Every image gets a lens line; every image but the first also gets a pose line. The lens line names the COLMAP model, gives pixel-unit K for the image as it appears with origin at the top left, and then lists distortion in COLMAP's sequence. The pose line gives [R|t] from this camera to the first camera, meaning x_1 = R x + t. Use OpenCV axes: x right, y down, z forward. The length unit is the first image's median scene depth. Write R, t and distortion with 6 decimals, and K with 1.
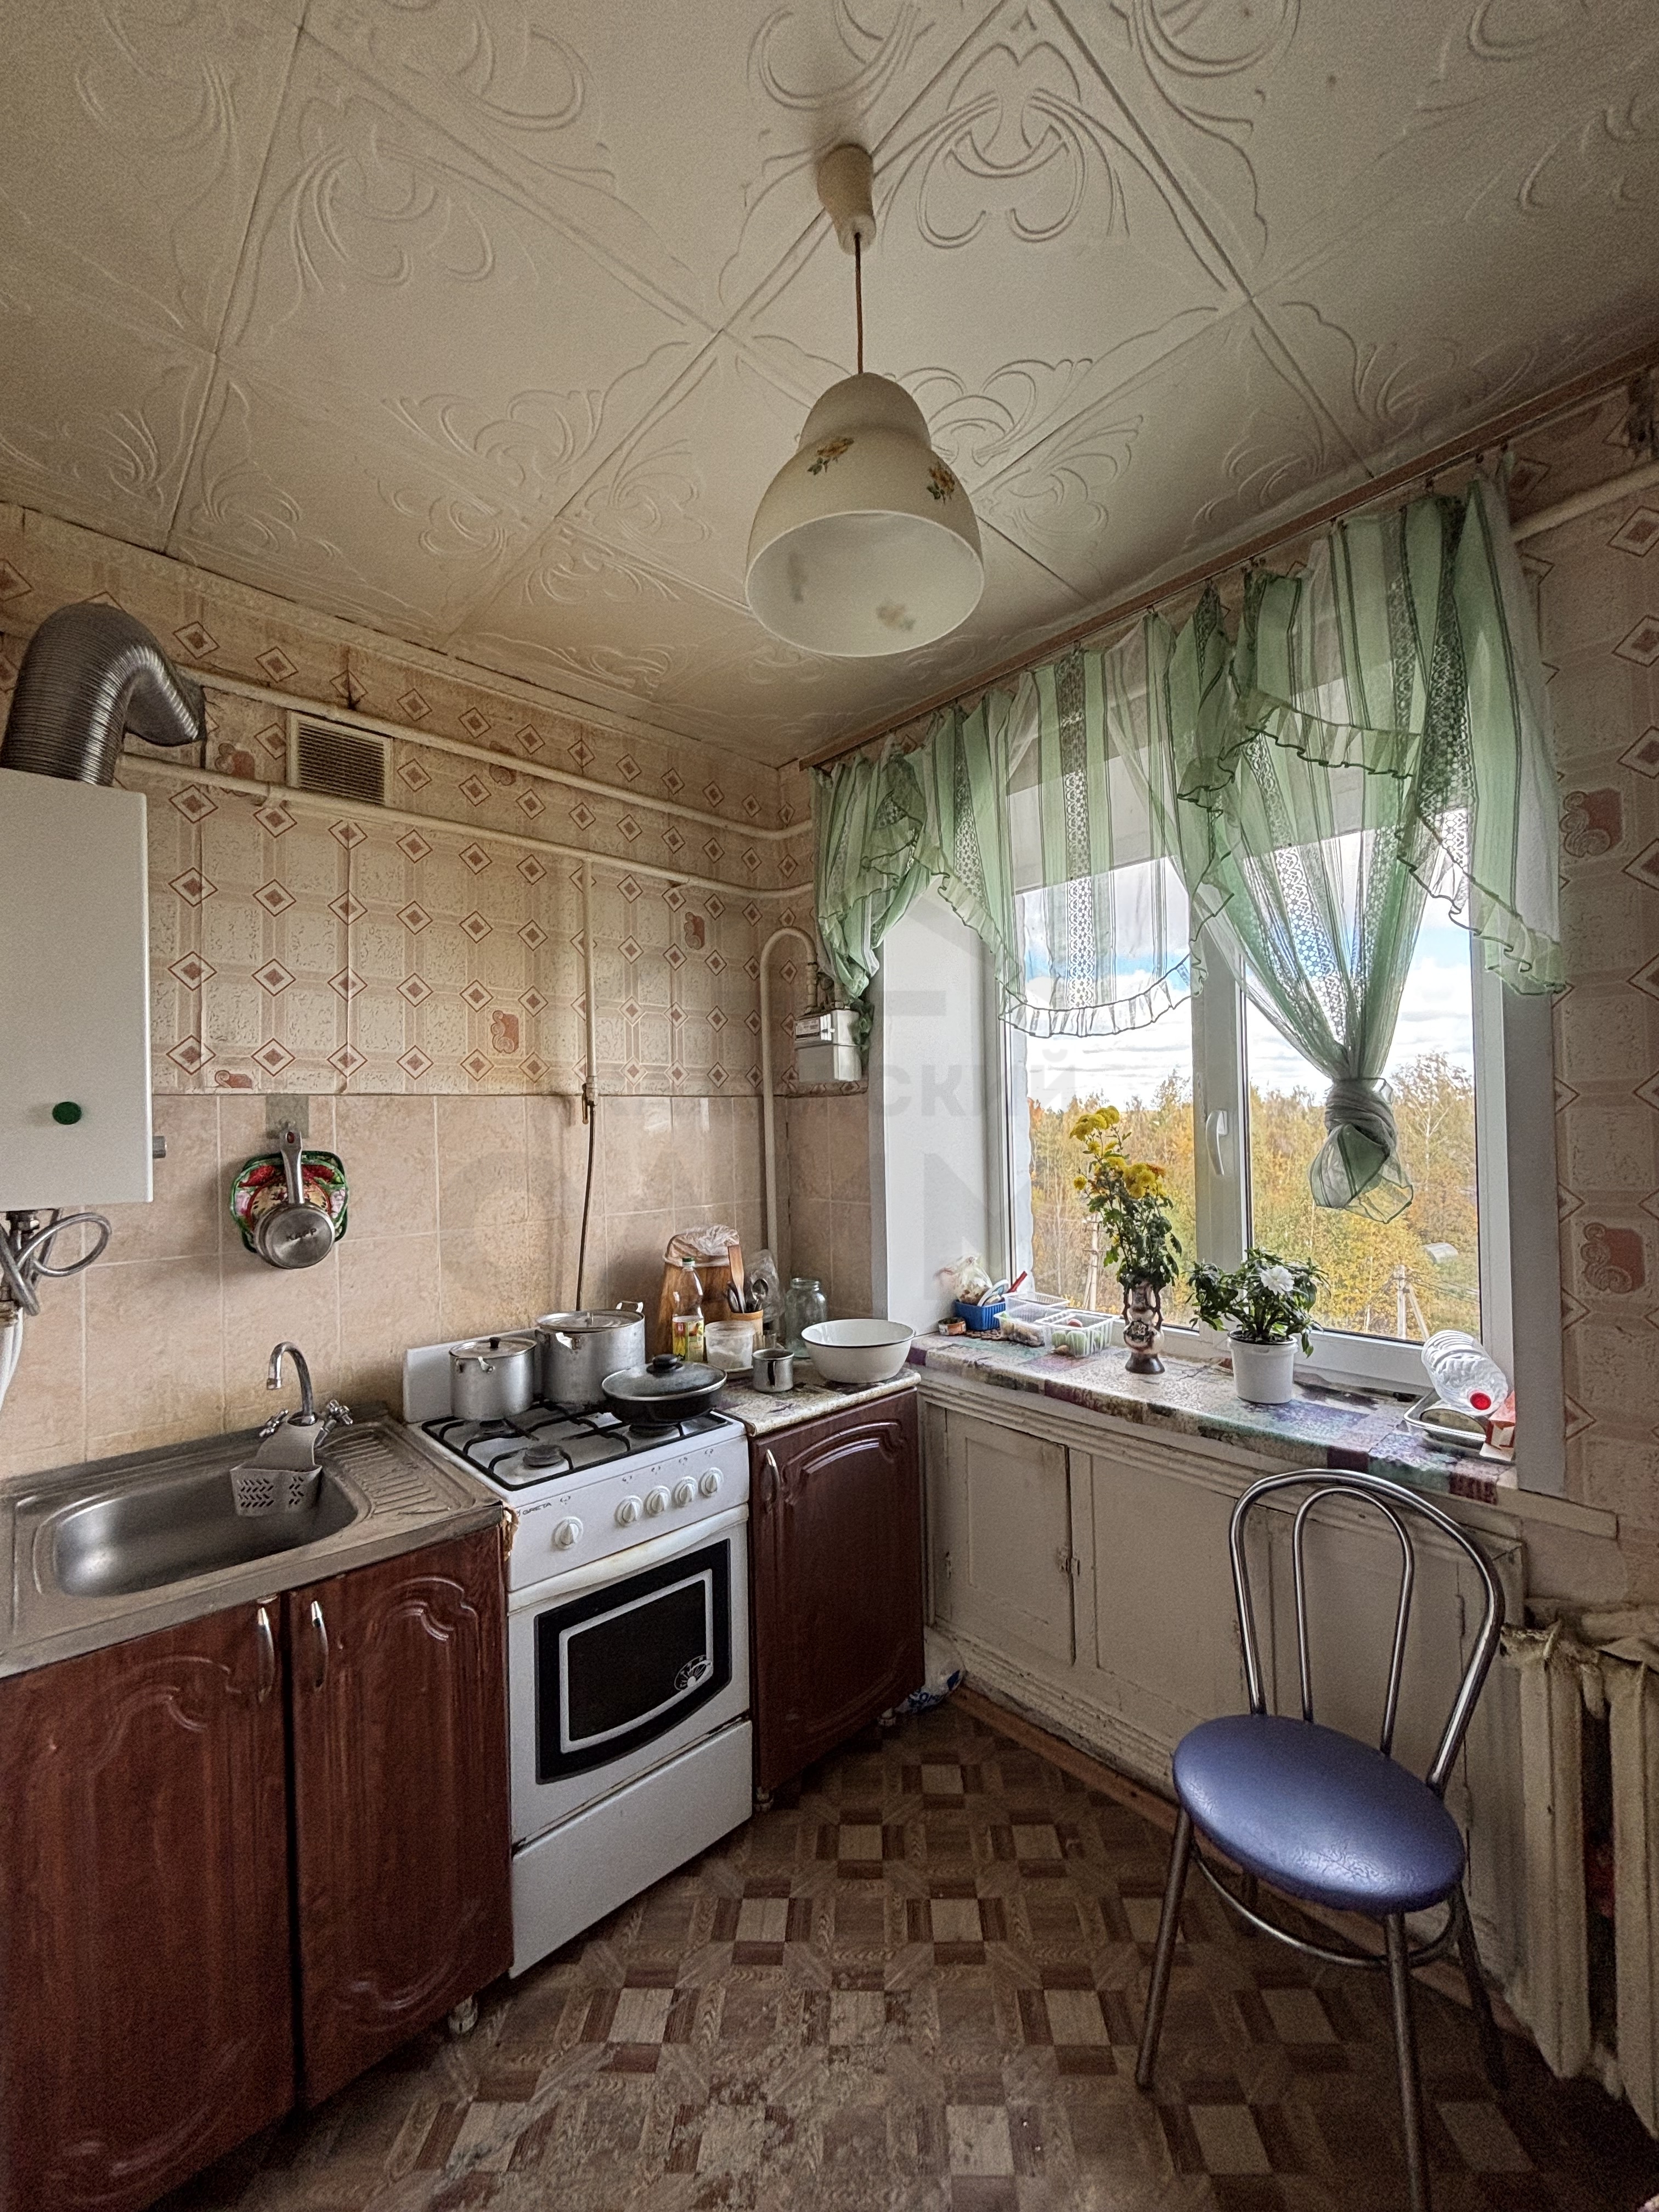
lens RADIAL K [[877.6, 0, 828.9], [0, 877.6, 1111.0], [0, 0, 1]] dist [0.003326, -0.000150]
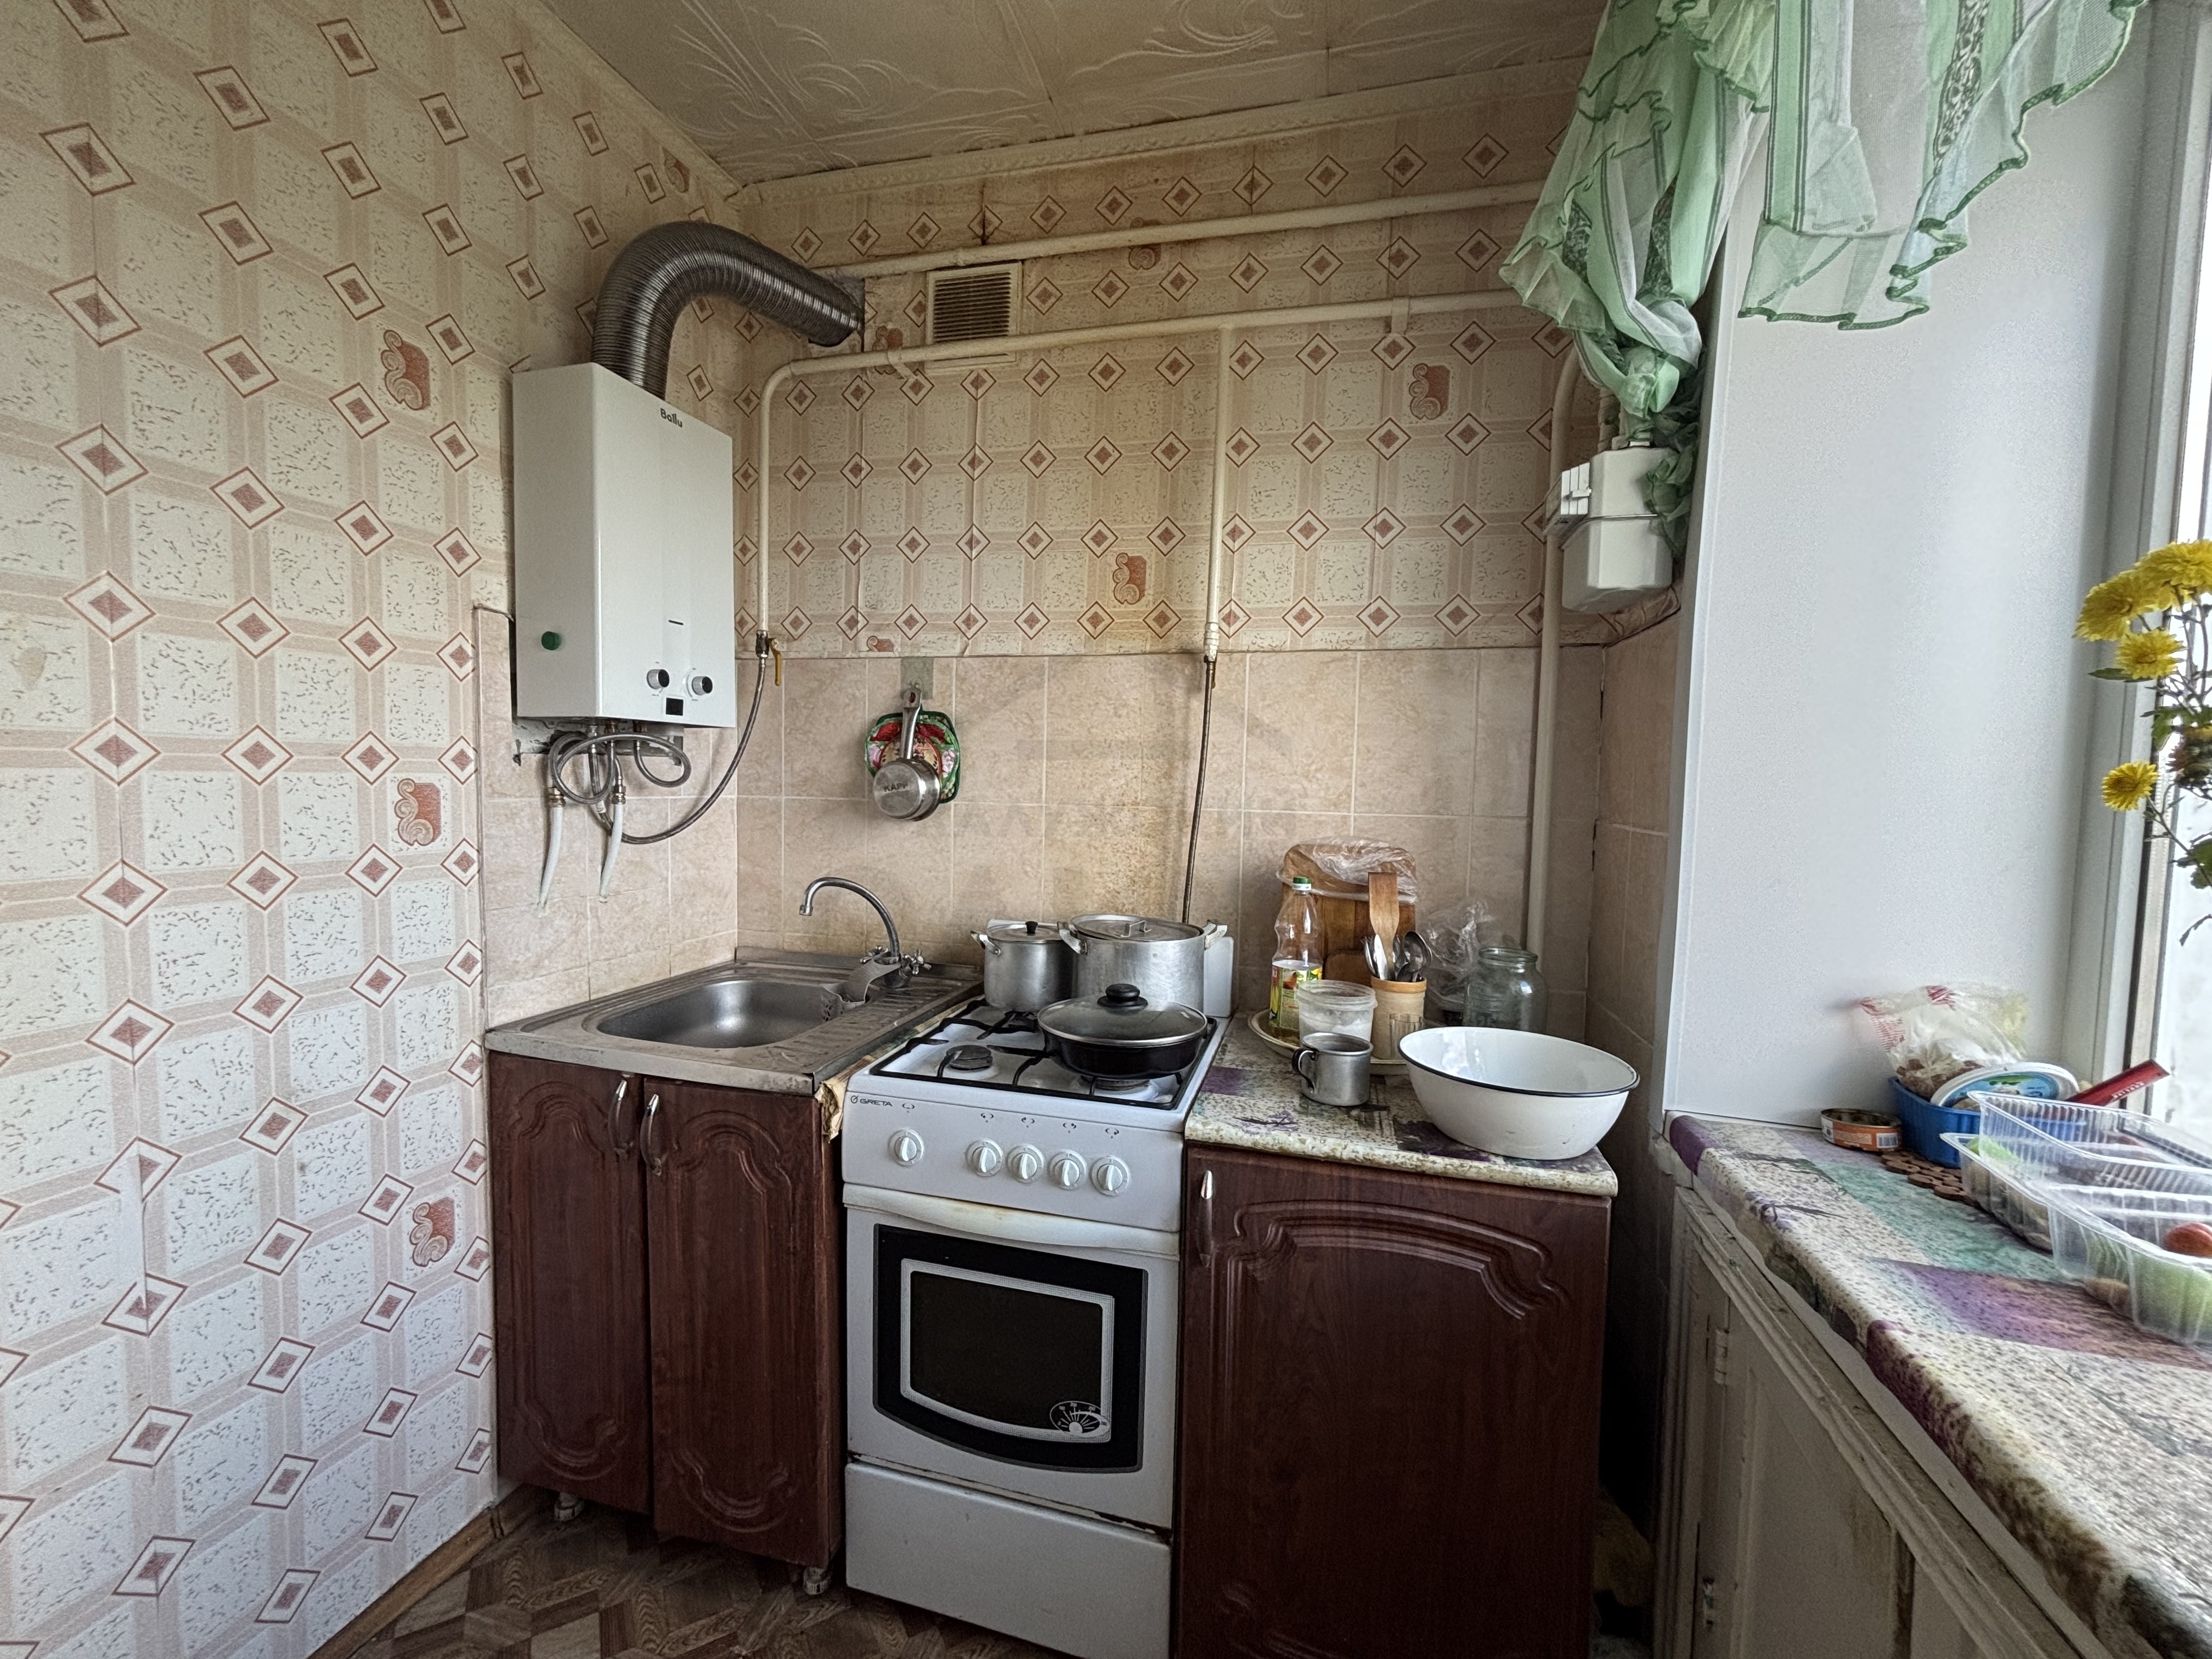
lens RADIAL K [[889.7, 0, 1114.6], [0, 889.7, 831.1], [0, 0, 1]] dist [0.000595, -0.000507]
pose [[0.538642, 0.084517, -0.838285, 0.400782], [-0.020900, 0.995990, 0.086988, 0.087737], [0.842275, -0.029335, 0.538249, 0.598060]]
